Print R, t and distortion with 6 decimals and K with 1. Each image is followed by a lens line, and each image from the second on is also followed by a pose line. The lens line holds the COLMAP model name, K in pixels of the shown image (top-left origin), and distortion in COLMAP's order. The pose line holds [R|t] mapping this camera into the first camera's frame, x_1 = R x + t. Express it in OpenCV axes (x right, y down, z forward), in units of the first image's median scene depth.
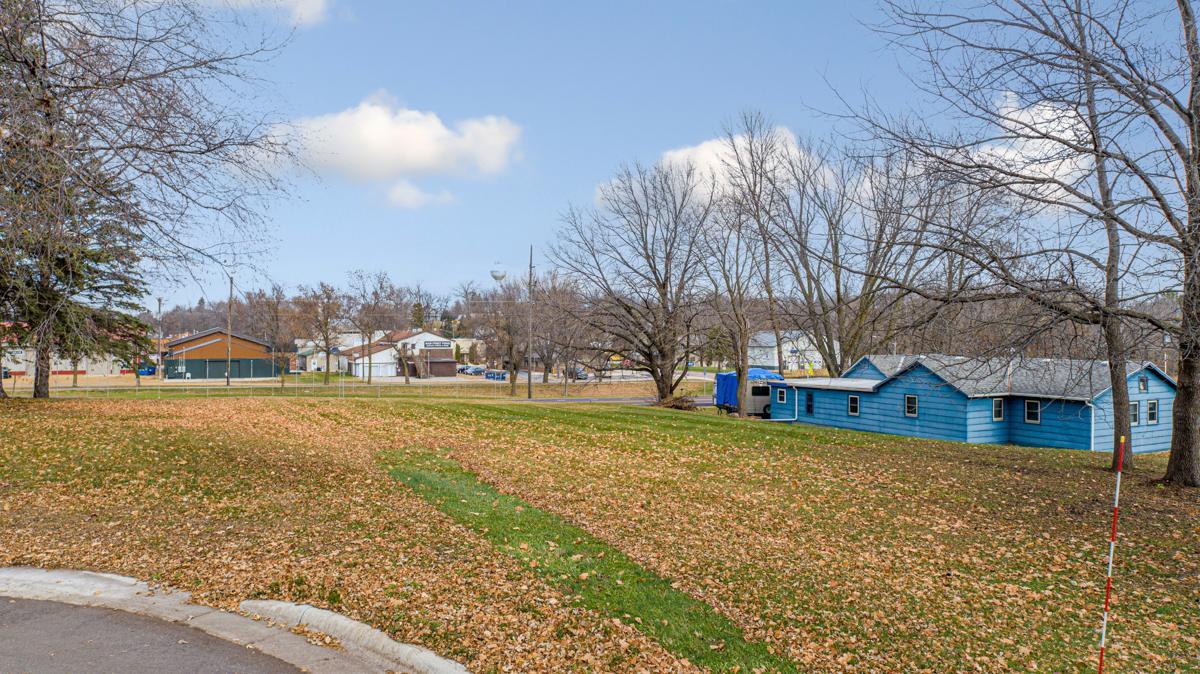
lens RADIAL K [[812.0, 0, 601.8], [0, 812.0, 337.2], [0, 0, 1]] dist [-0.016160, 0.015306]
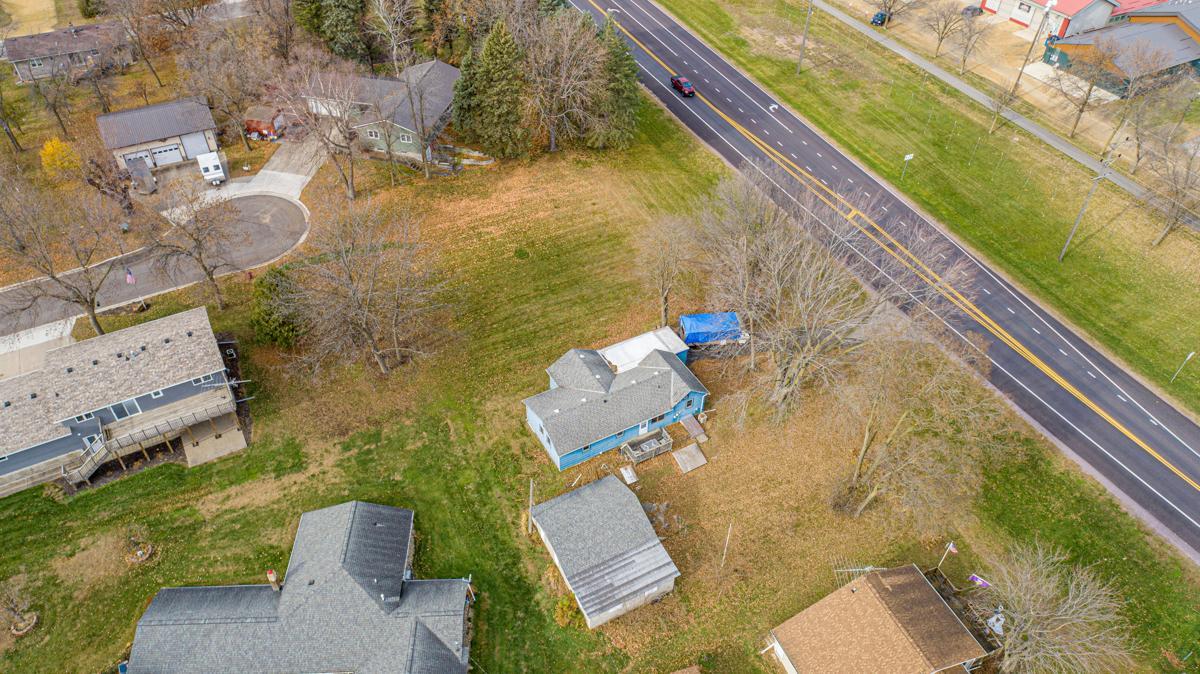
lens RADIAL K [[812.0, 0, 601.8], [0, 812.0, 337.2], [0, 0, 1]] dist [-0.016160, 0.015306]
pose [[0.030835, 0.666307, -0.745039, 1.270259], [-0.019548, 0.745653, 0.666047, -0.909200], [0.999333, -0.005974, 0.036017, 0.670468]]
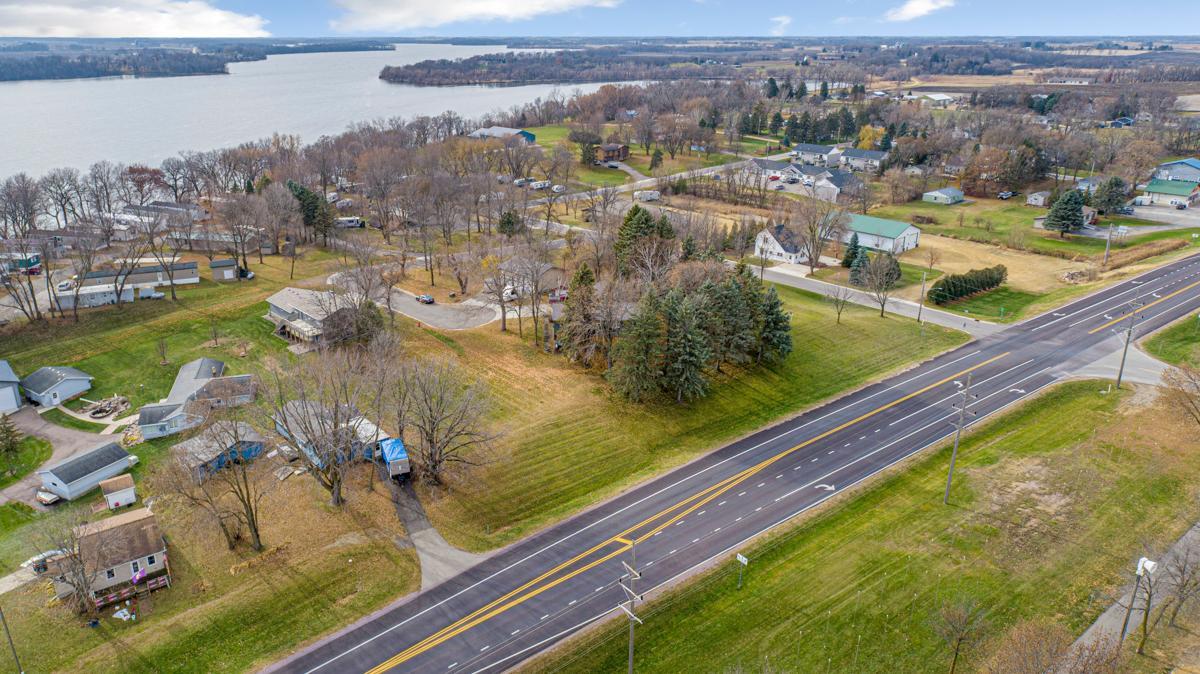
lens RADIAL K [[797.2, 0, 566.6], [0, 797.2, 354.1], [0, 0, 1]] dist [-0.001513, 0.002700]
pose [[-0.968443, 0.091953, -0.231654, 0.189107], [-0.001253, 0.927646, 0.373458, -0.896698], [0.249233, 0.361963, -0.898257, 2.676954]]
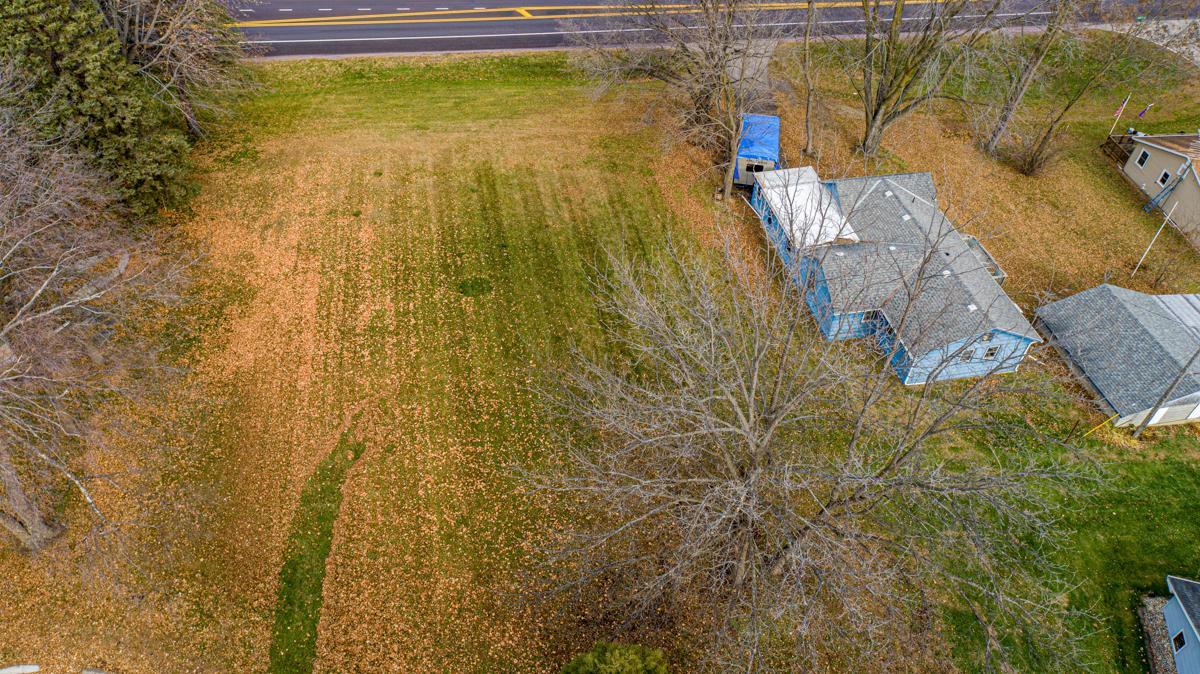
lens RADIAL K [[812.0, 0, 601.8], [0, 812.0, 337.2], [0, 0, 1]] dist [-0.016160, 0.015306]
pose [[0.957609, 0.213136, -0.193797, 0.225892], [-0.016068, 0.711215, 0.702791, -0.475492], [0.287622, -0.669885, 0.684491, 0.021701]]
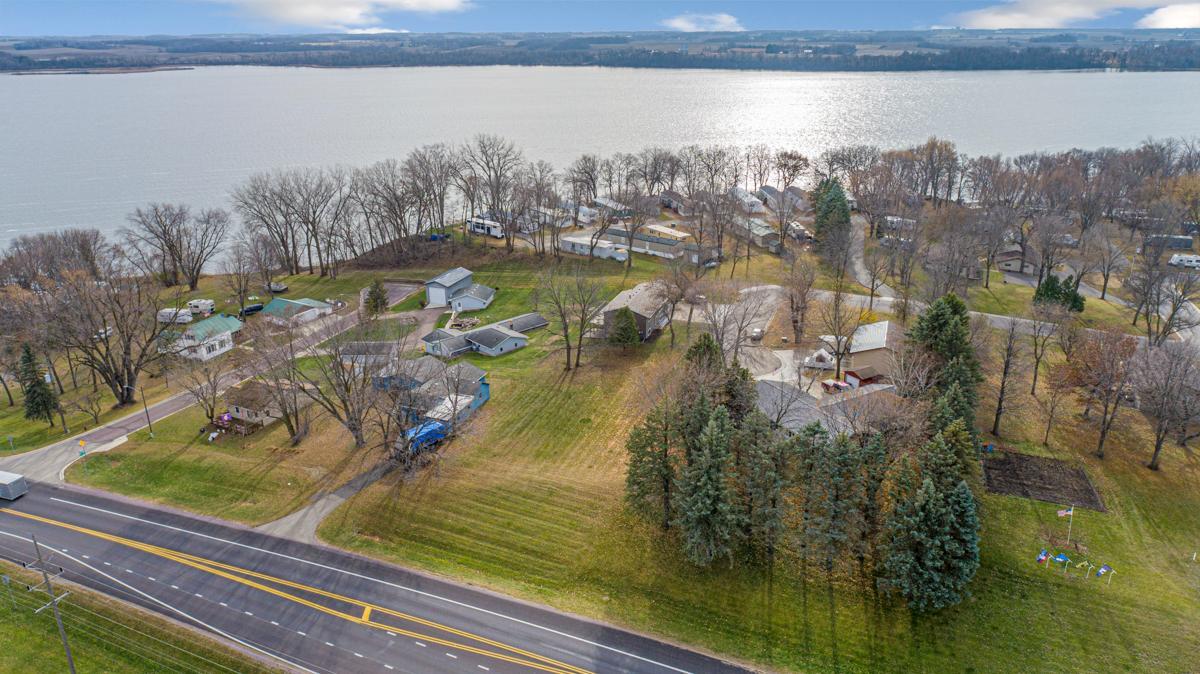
lens RADIAL K [[812.0, 0, 601.8], [0, 812.0, 337.2], [0, 0, 1]] dist [-0.016160, 0.015306]
pose [[-0.672643, -0.257797, 0.693608, -1.501808], [0.009599, 0.934231, 0.356540, -0.904082], [-0.739905, 0.246482, -0.625929, 1.811217]]
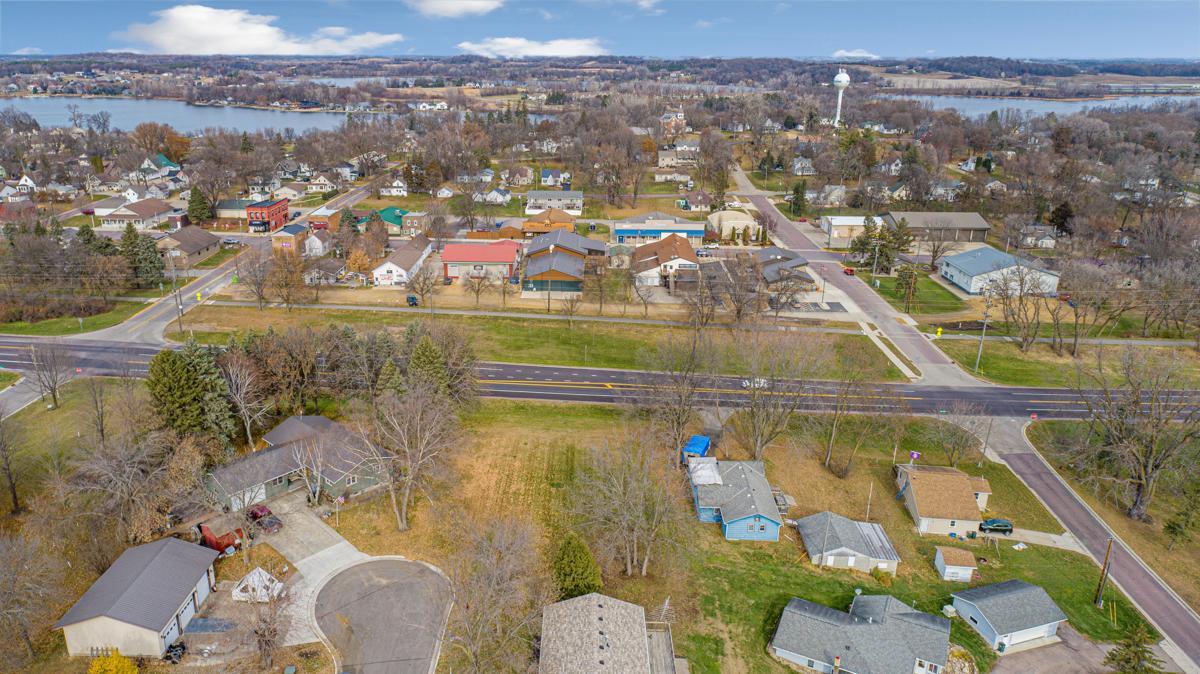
lens RADIAL K [[809.6, 0, 569.6], [0, 809.6, 335.1], [0, 0, 1]] dist [-0.006458, 0.004825]
pose [[0.872886, 0.161489, -0.460425, 0.815740], [-0.002383, 0.945040, 0.326945, -0.936085], [0.487919, -0.284288, 0.825297, -0.941864]]
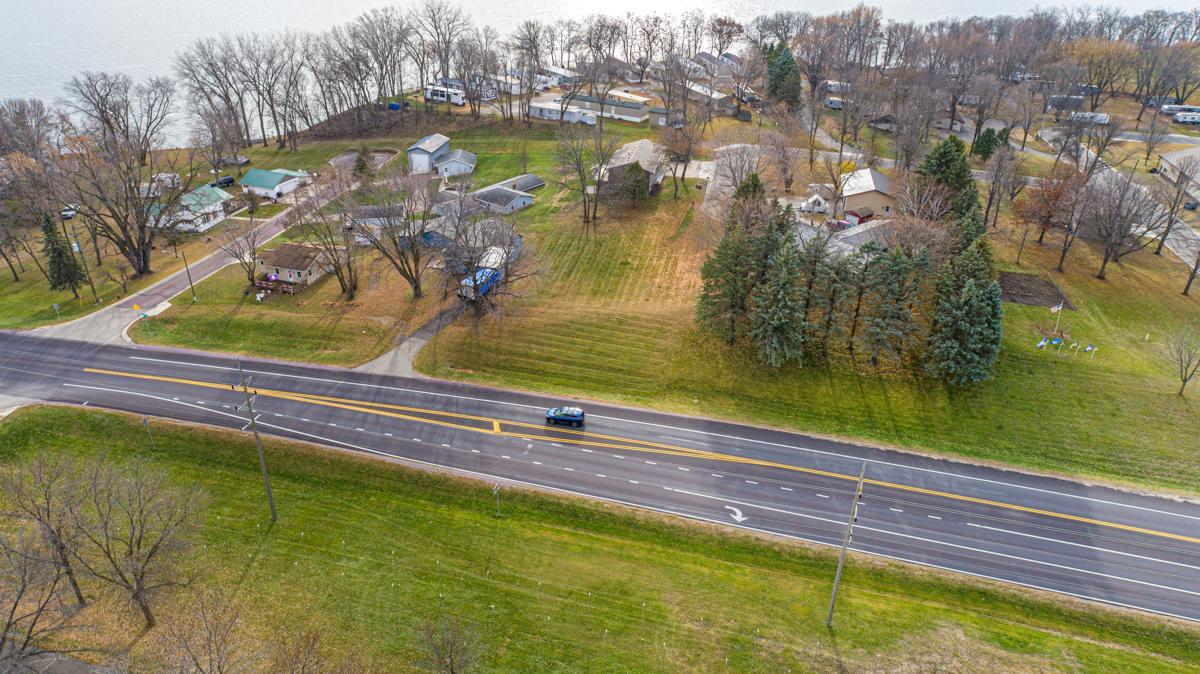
lens RADIAL K [[812.0, 0, 601.8], [0, 812.0, 337.2], [0, 0, 1]] dist [-0.016160, 0.015306]
pose [[-0.779293, -0.312607, 0.543120, -1.338062], [-0.013175, 0.874672, 0.484536, -0.887135], [-0.626521, 0.370439, -0.685745, 2.284695]]
